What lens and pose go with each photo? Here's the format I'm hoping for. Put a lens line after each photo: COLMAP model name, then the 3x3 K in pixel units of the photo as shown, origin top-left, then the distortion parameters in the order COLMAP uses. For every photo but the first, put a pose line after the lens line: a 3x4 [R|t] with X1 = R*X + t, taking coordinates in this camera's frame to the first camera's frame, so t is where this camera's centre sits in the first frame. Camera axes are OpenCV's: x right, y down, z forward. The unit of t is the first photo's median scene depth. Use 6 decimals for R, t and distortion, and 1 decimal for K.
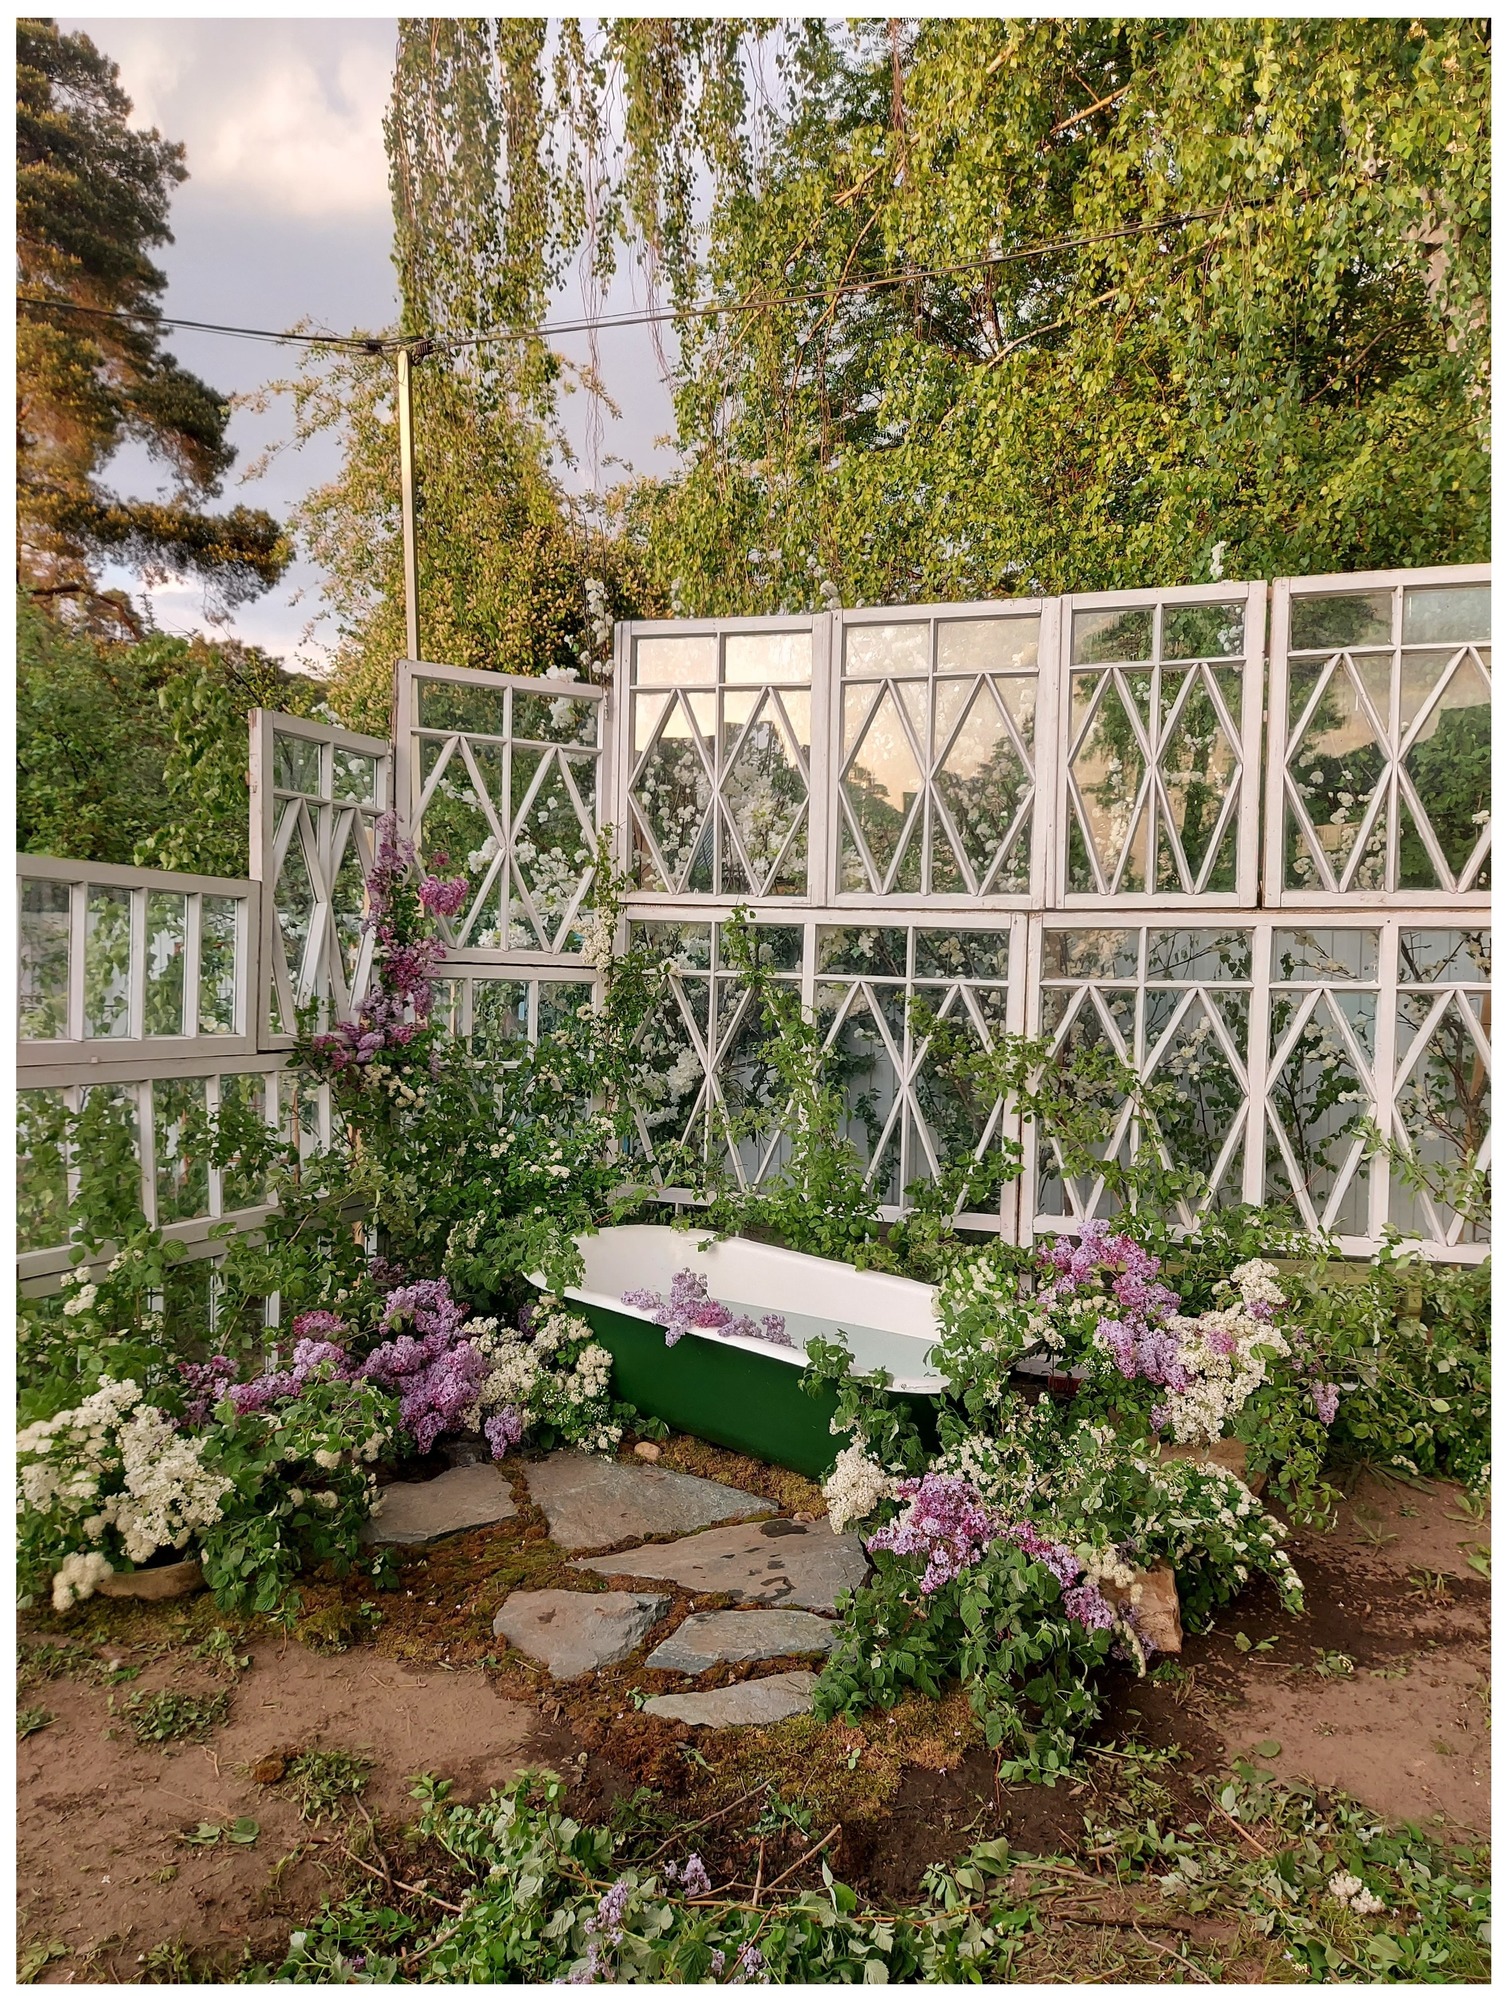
lens RADIAL K [[1447.6, 0, 754.1], [0, 1447.6, 973.9], [0, 0, 1]] dist [-0.000112, -0.001955]
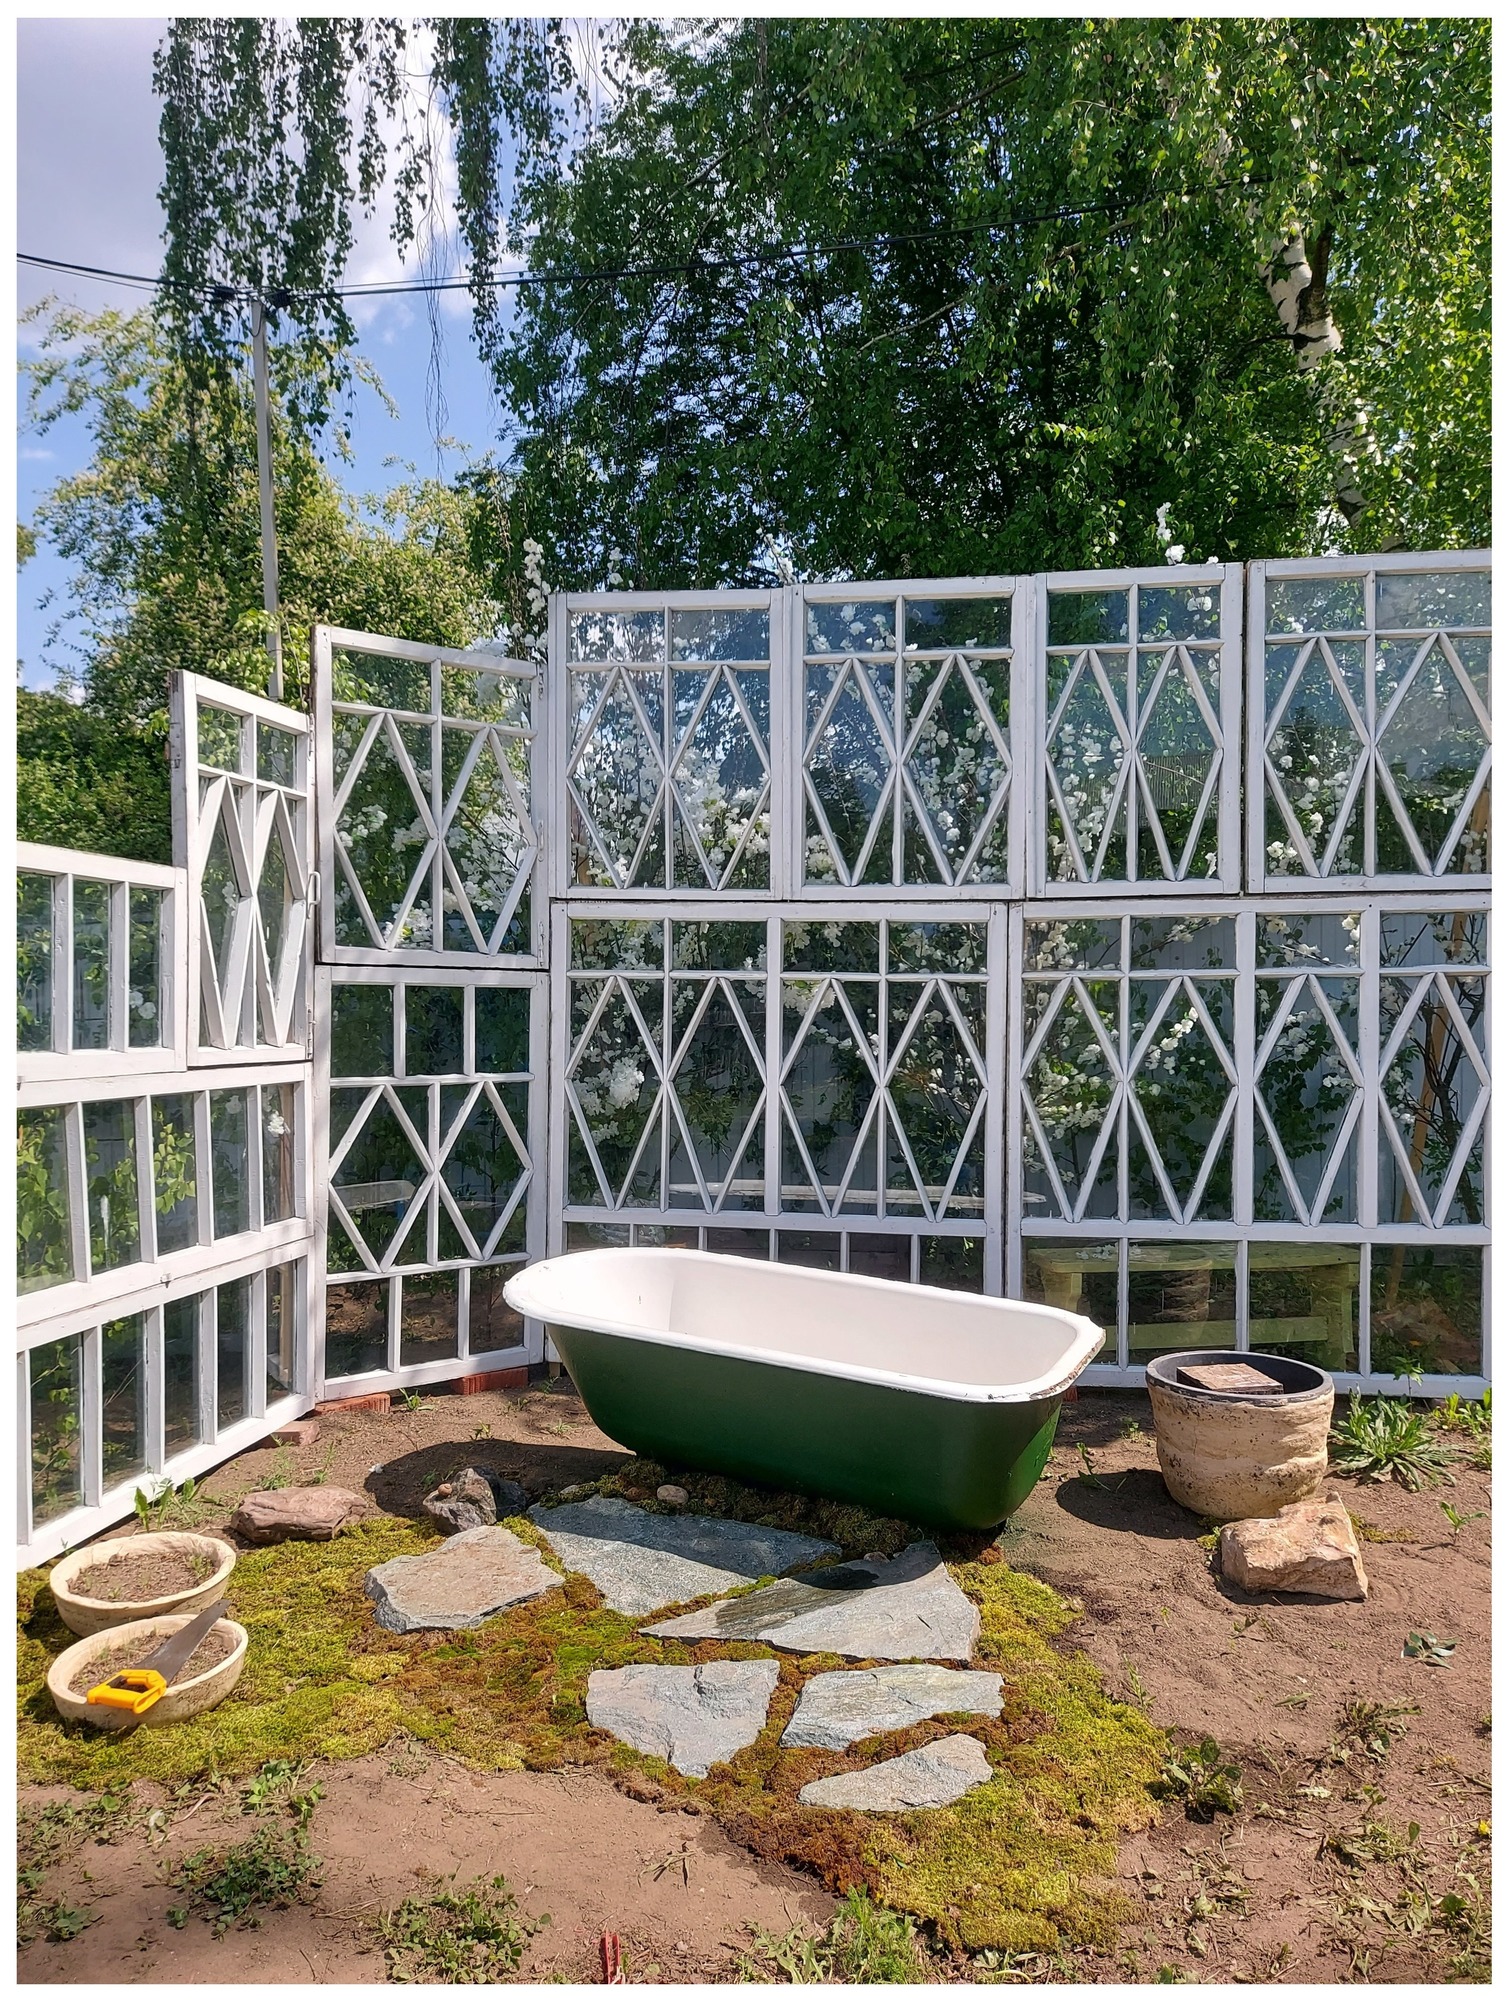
lens RADIAL K [[1475.2, 0, 754.0], [0, 1475.2, 1000.0], [0, 0, 1]] dist [-0.041141, 0.002471]
pose [[0.987623, -0.026184, 0.154648, -0.126951], [0.023349, 0.999525, 0.020120, -0.001797], [-0.155101, -0.016260, 0.987765, 0.066530]]
